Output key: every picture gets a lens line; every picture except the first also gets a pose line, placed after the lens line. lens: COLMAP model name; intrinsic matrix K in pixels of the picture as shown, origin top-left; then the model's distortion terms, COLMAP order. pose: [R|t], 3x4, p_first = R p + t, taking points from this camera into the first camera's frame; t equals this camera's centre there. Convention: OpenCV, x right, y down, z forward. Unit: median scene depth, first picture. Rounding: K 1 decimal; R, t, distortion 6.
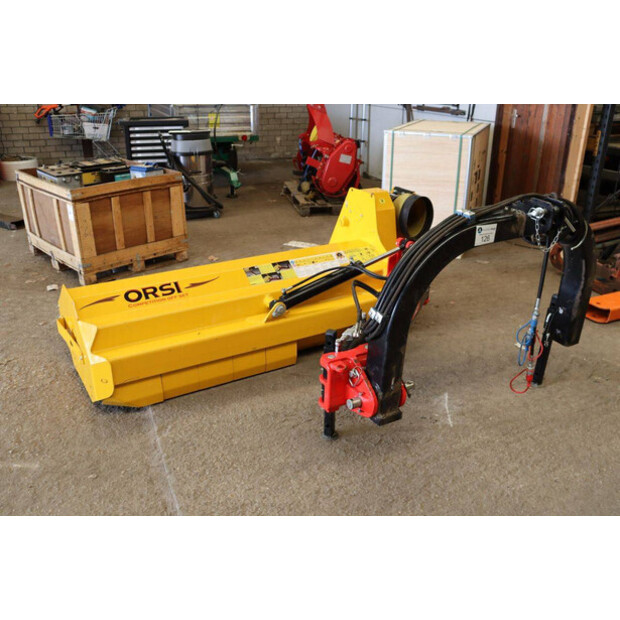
lens RADIAL K [[581.0, 0, 318.3], [0, 581.0, 310.1], [0, 0, 1]] dist [-0.084179, 0.117164]
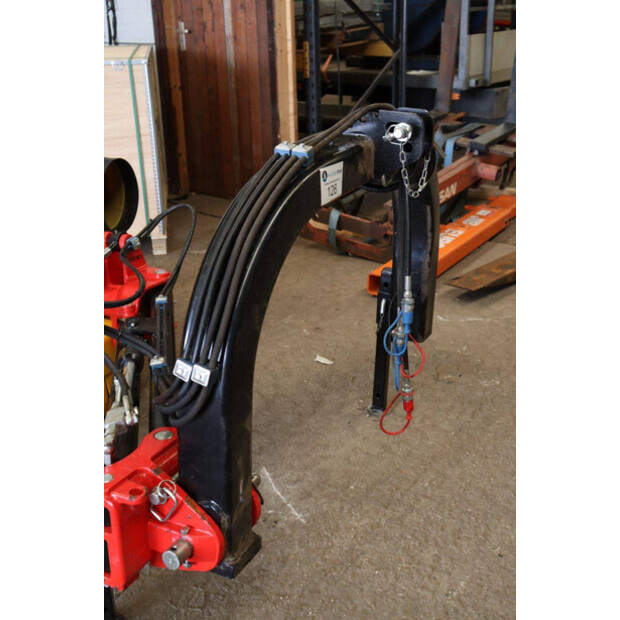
lens RADIAL K [[800.6, 0, 310.0], [0, 800.6, 310.0], [0, 0, 1]] dist [-0.022742, 0.383525]
pose [[0.853208, -0.223411, 0.471301, -0.092758], [0.237418, 0.970930, 0.030447, -0.029297], [-0.464403, 0.085917, 0.881447, 0.245697]]
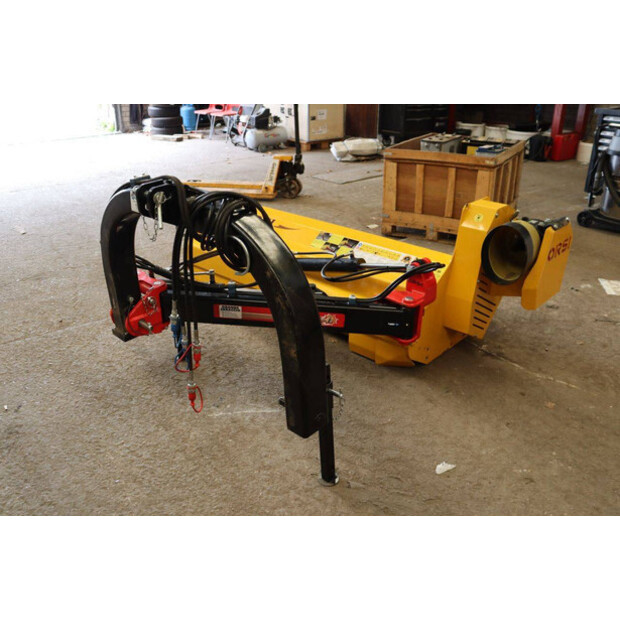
lens RADIAL K [[581.0, 0, 318.3], [0, 581.0, 310.1], [0, 0, 1]] dist [-0.084179, 0.117164]
pose [[0.292821, 0.400458, -0.868268, 0.981486], [-0.388636, 0.879526, 0.274584, -0.268811], [0.873623, 0.257037, 0.413176, 0.672316]]
